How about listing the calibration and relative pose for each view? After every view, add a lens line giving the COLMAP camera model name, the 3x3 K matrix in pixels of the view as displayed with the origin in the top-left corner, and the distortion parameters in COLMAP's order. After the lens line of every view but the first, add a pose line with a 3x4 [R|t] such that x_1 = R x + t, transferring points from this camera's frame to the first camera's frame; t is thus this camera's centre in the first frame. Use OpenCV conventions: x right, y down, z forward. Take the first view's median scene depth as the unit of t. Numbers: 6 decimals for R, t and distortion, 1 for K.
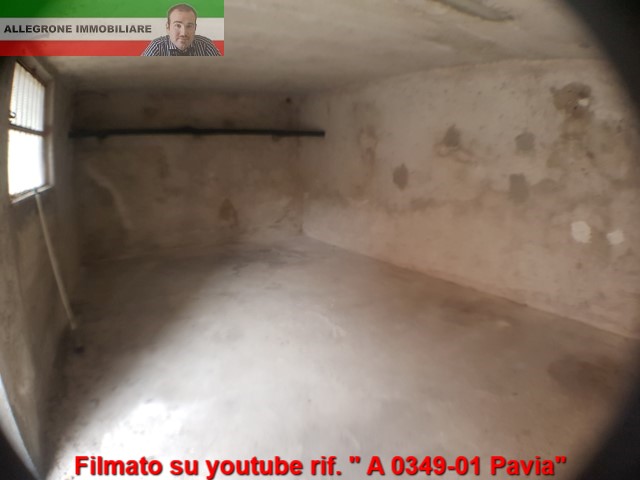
lens RADIAL K [[415.6, 0, 319.9], [0, 415.6, 243.0], [0, 0, 1]] dist [-0.210373, 0.000593]
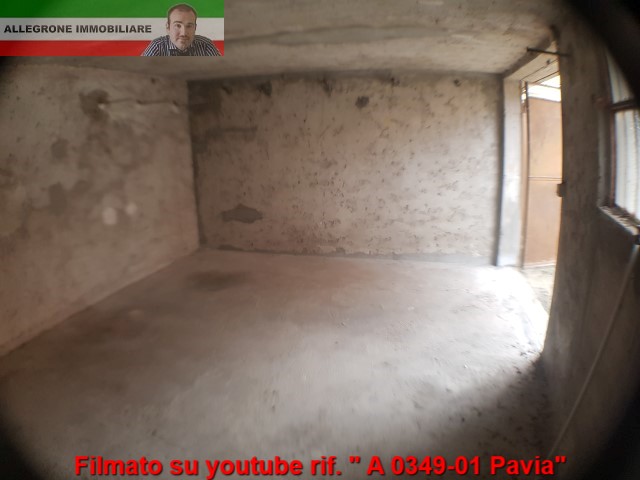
lens RADIAL K [[415.6, 0, 319.6], [0, 415.6, 239.5], [0, 0, 1]] dist [-0.210373, 0.000593]
pose [[-0.631617, -0.185980, 0.752643, -0.642040], [0.186562, 0.905813, 0.380391, -0.298605], [-0.752499, 0.380676, -0.537430, 1.145293]]
